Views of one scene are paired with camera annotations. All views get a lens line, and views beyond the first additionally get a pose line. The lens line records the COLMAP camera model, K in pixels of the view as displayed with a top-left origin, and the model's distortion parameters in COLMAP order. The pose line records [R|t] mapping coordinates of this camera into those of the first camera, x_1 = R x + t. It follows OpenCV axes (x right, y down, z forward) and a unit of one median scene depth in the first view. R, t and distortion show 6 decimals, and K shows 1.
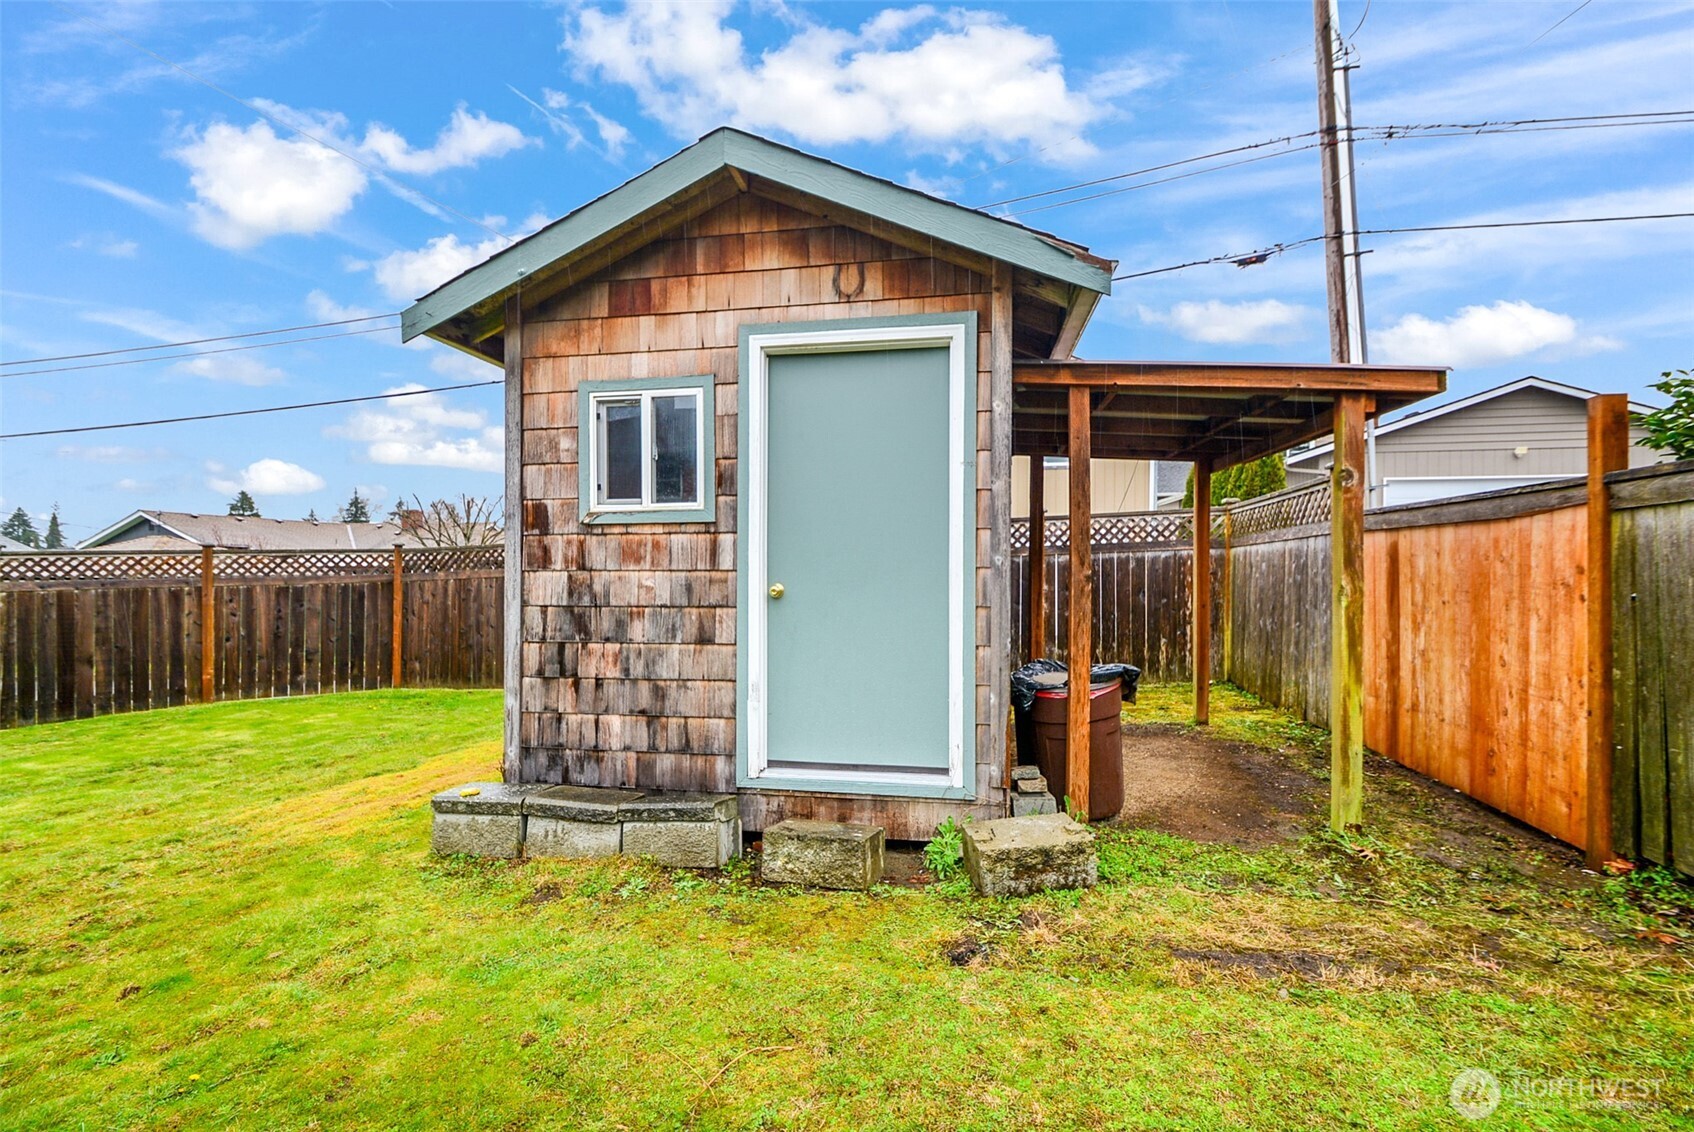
lens RADIAL K [[750.5, 0, 837.3], [0, 750.5, 562.0], [0, 0, 1]] dist [0.024945, -0.017560]
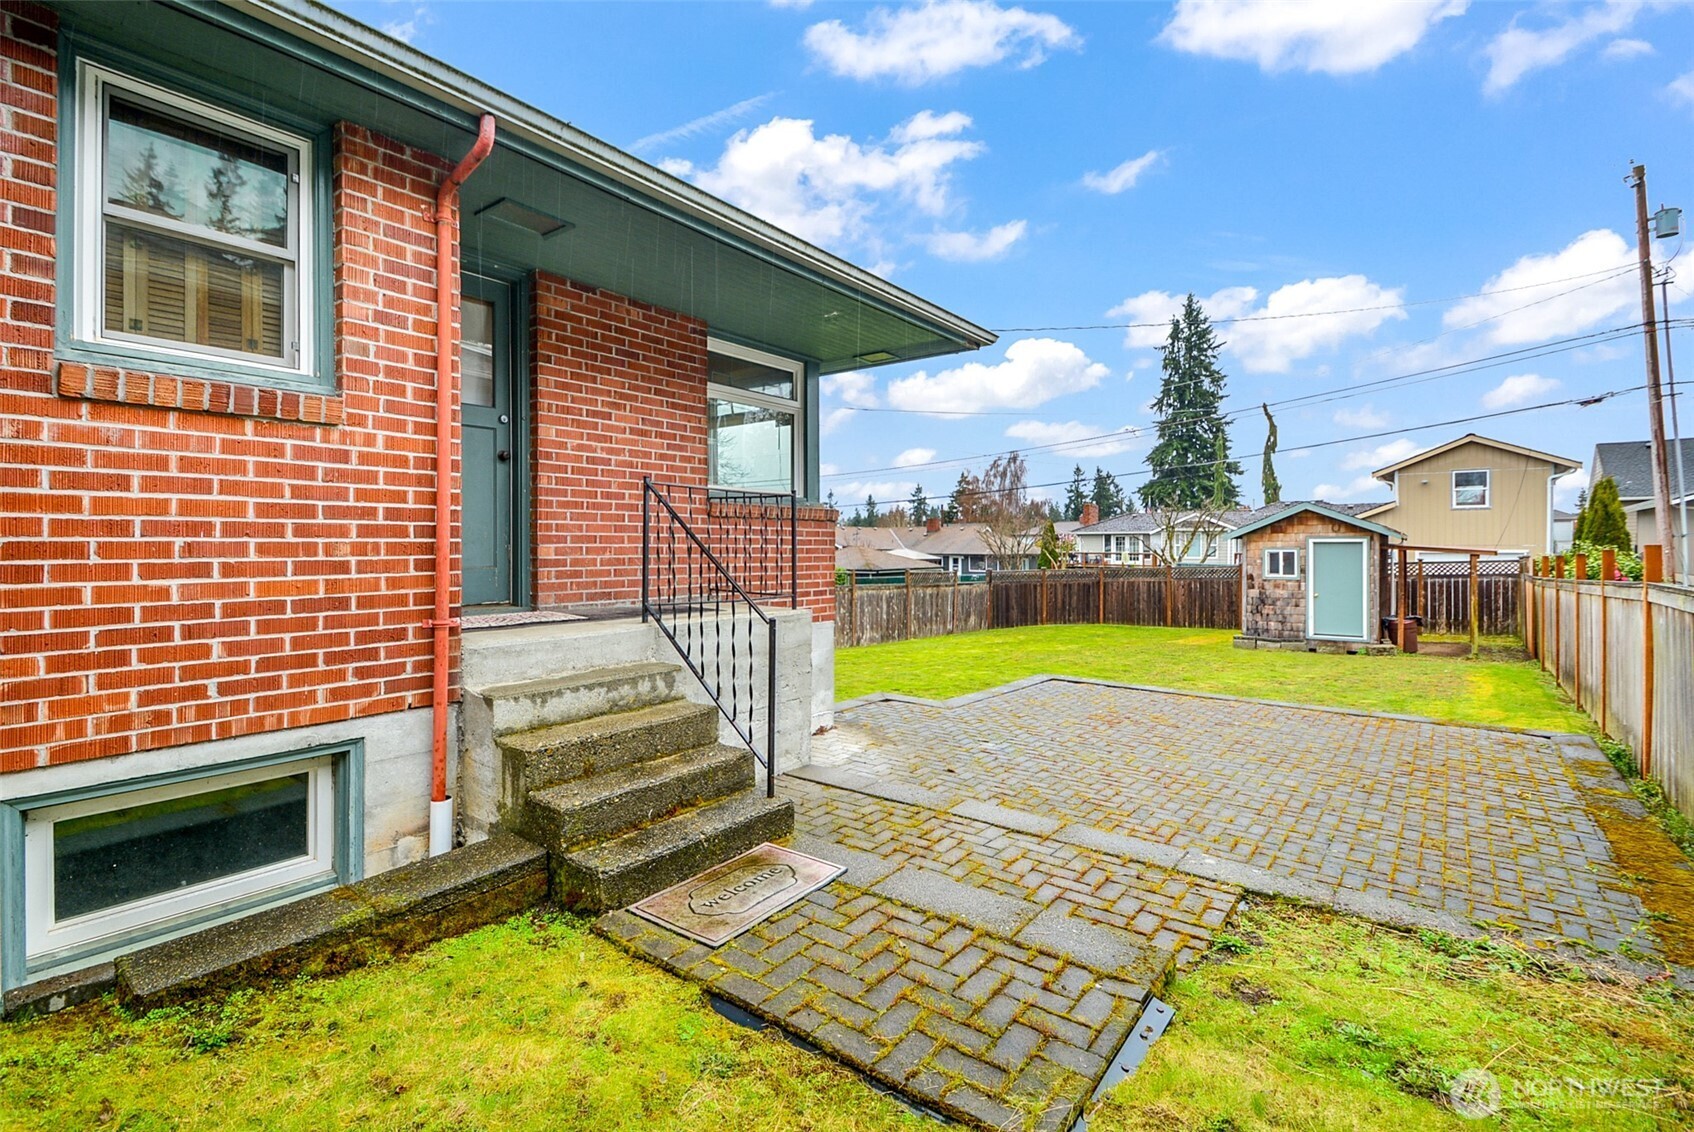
lens RADIAL K [[767.4, 0, 841.2], [0, 767.4, 545.1], [0, 0, 1]] dist [0.023304, -0.000268]
pose [[0.890023, -0.002673, -0.455907, -0.482711], [0.006200, 0.999961, 0.006242, -0.299067], [0.455873, -0.008382, 0.890006, -4.271056]]
